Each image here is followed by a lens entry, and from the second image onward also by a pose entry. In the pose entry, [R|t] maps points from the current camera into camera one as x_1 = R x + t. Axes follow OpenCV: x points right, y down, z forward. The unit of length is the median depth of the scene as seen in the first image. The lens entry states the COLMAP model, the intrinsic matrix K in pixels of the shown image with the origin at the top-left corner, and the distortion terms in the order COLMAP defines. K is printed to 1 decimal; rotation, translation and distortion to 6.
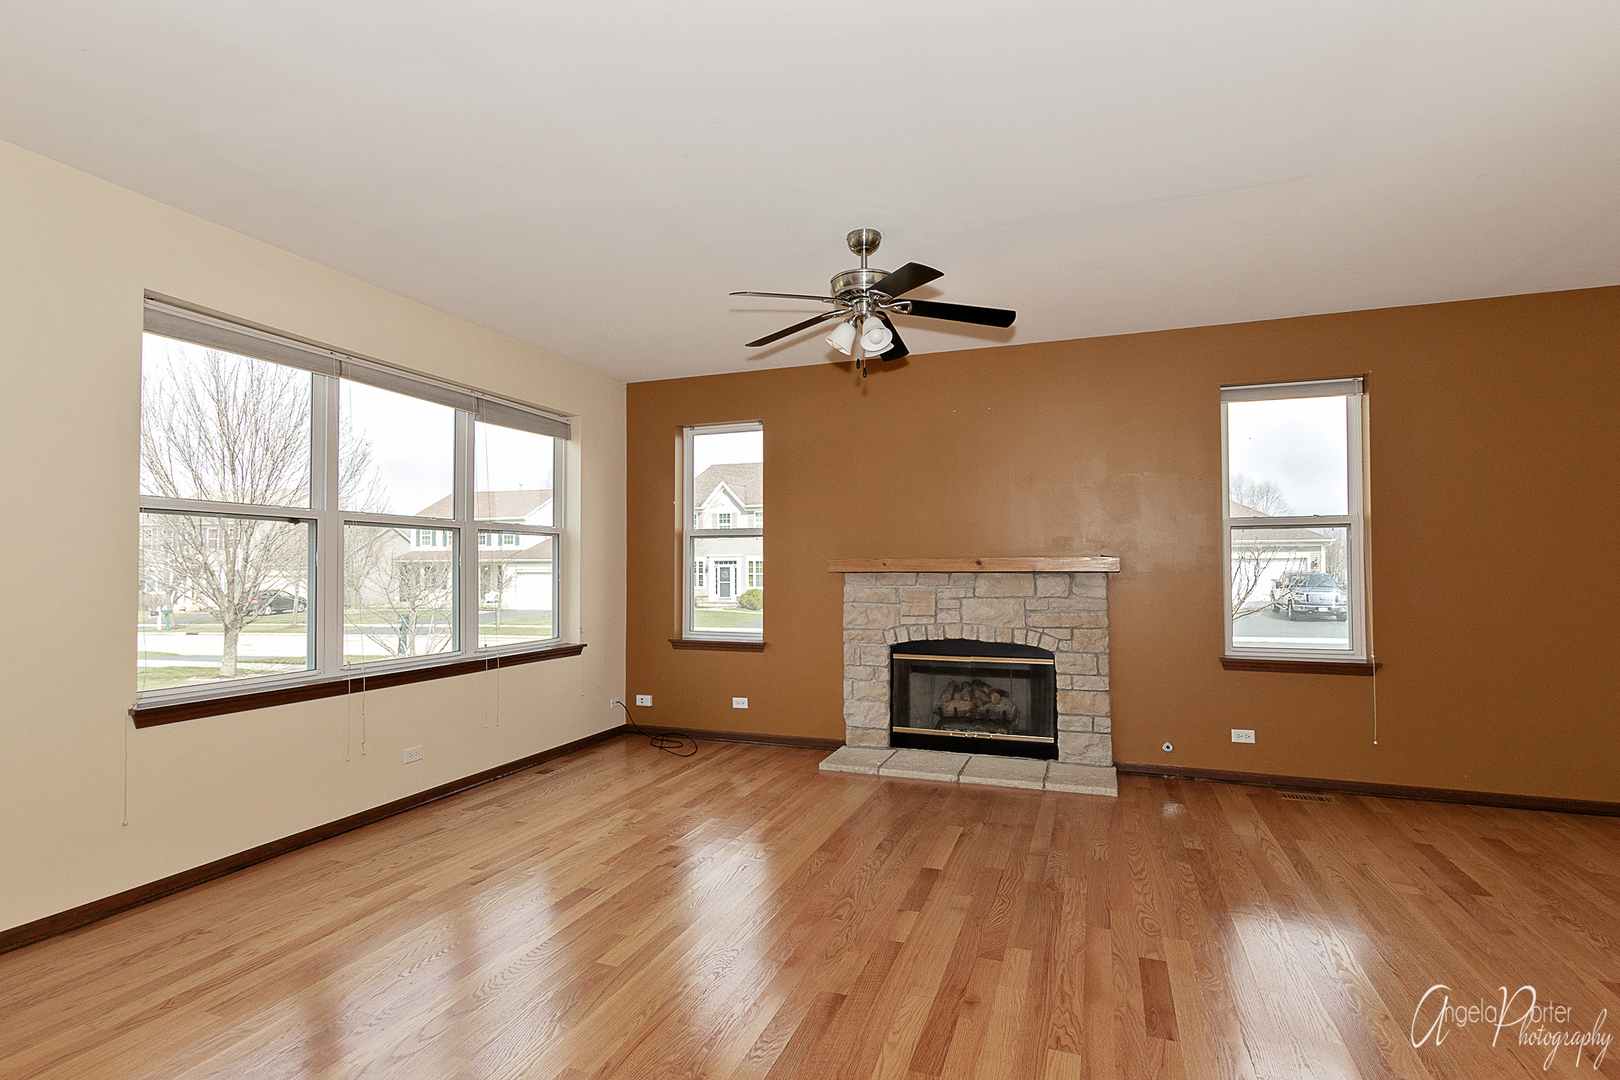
lens RADIAL K [[776.6, 0, 810.0], [0, 776.6, 550.6], [0, 0, 1]] dist [0.010206, -0.000229]
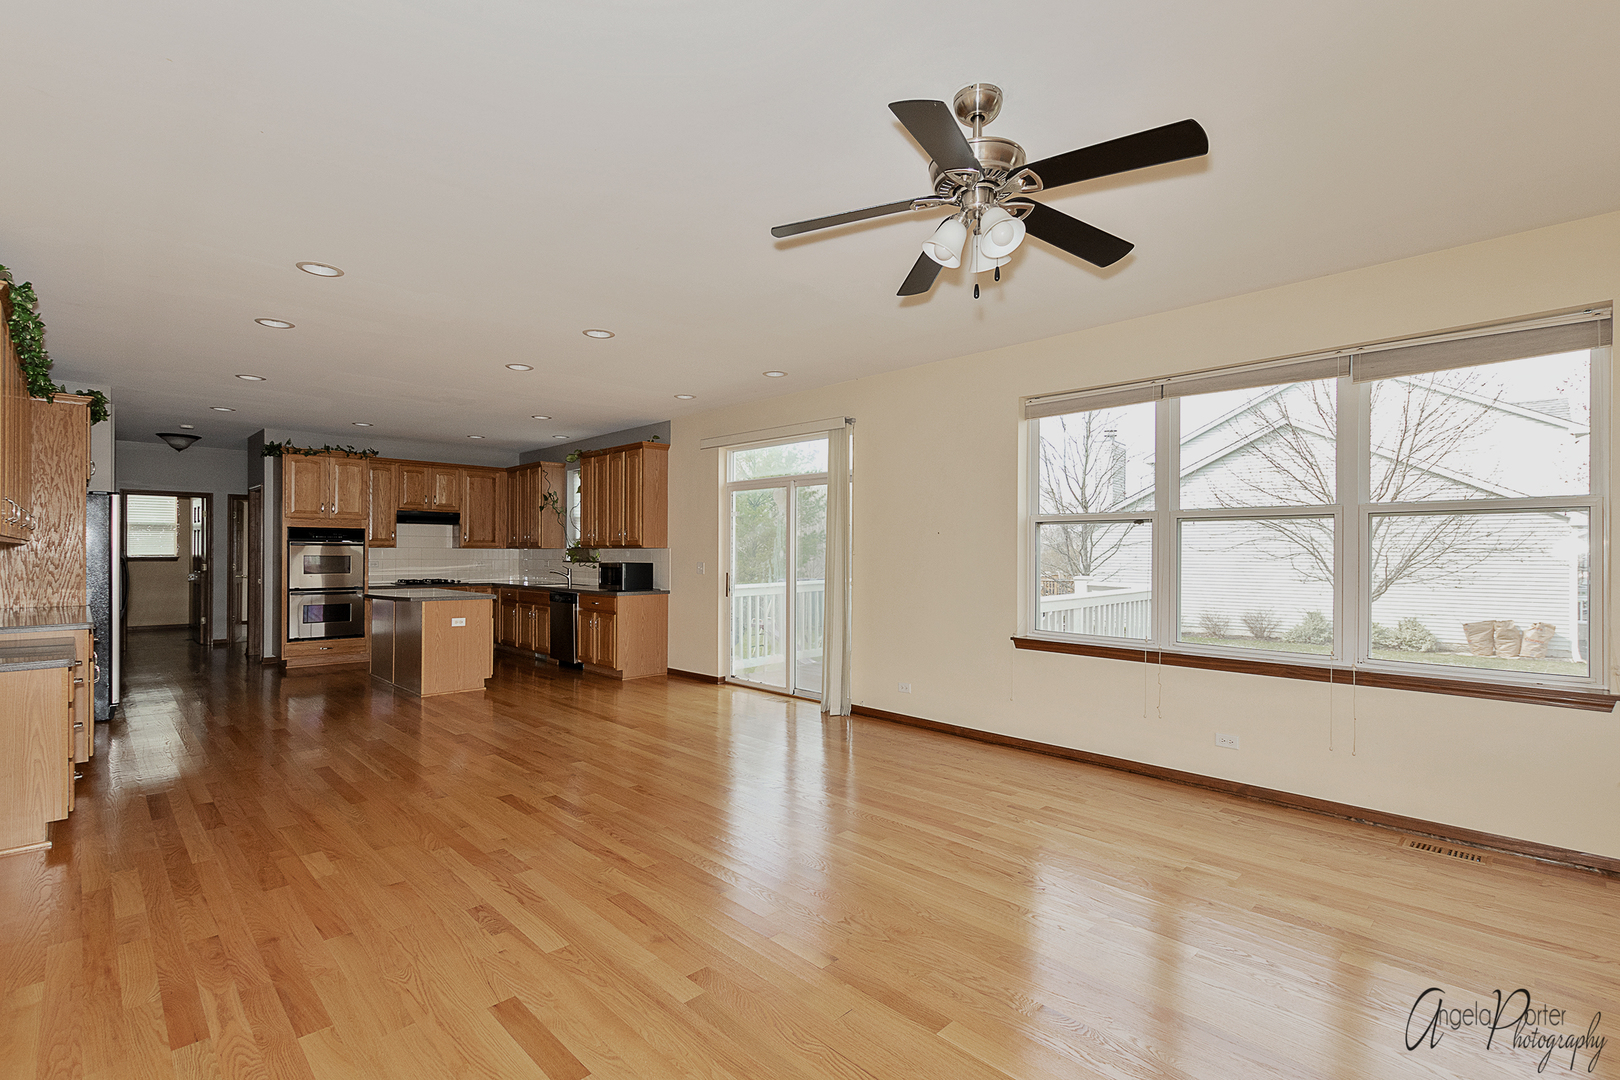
lens RADIAL K [[738.4, 0, 816.6], [0, 738.4, 551.8], [0, 0, 1]] dist [0.000844, -0.000040]
pose [[-0.420108, -0.000947, -0.907474, 0.507534], [0.016542, 0.999825, -0.008702, 0.009847], [0.907324, -0.018667, -0.420019, 0.779558]]
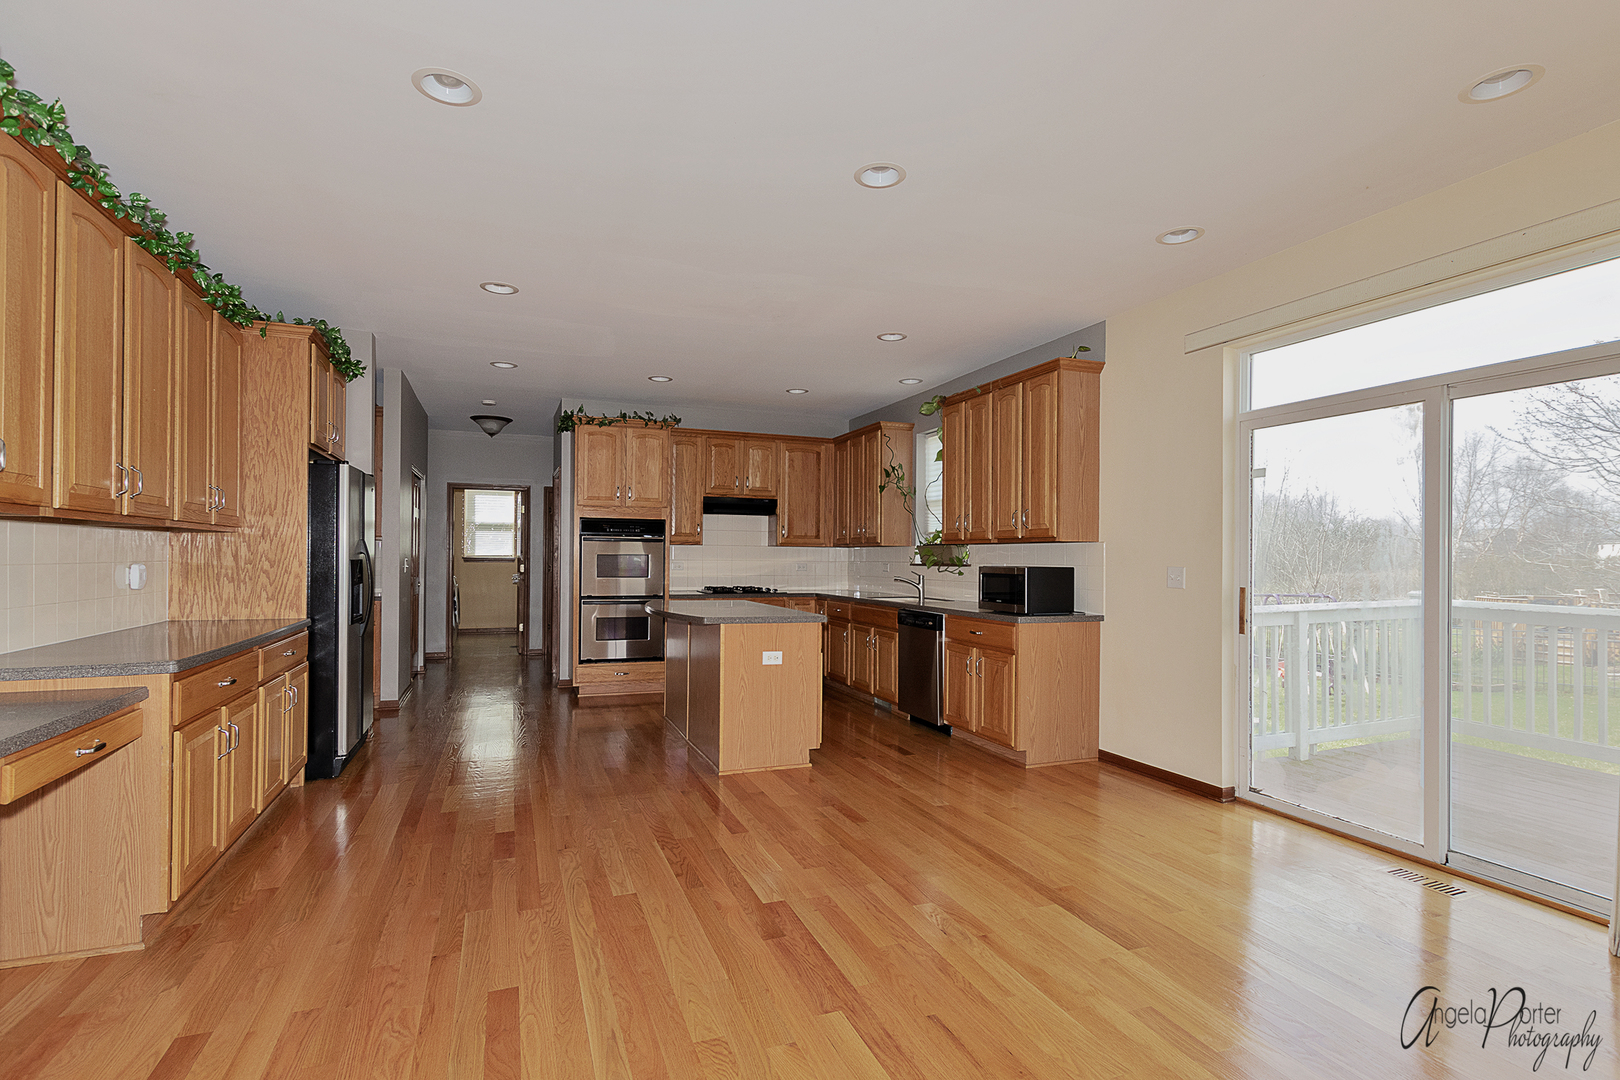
lens RADIAL K [[776.6, 0, 810.0], [0, 776.6, 550.6], [0, 0, 1]] dist [0.010206, -0.000229]
pose [[-0.746299, -0.009994, -0.665536, 0.114562], [0.007115, 0.999710, -0.022991, 0.012857], [0.665573, -0.021893, -0.746012, 0.305053]]
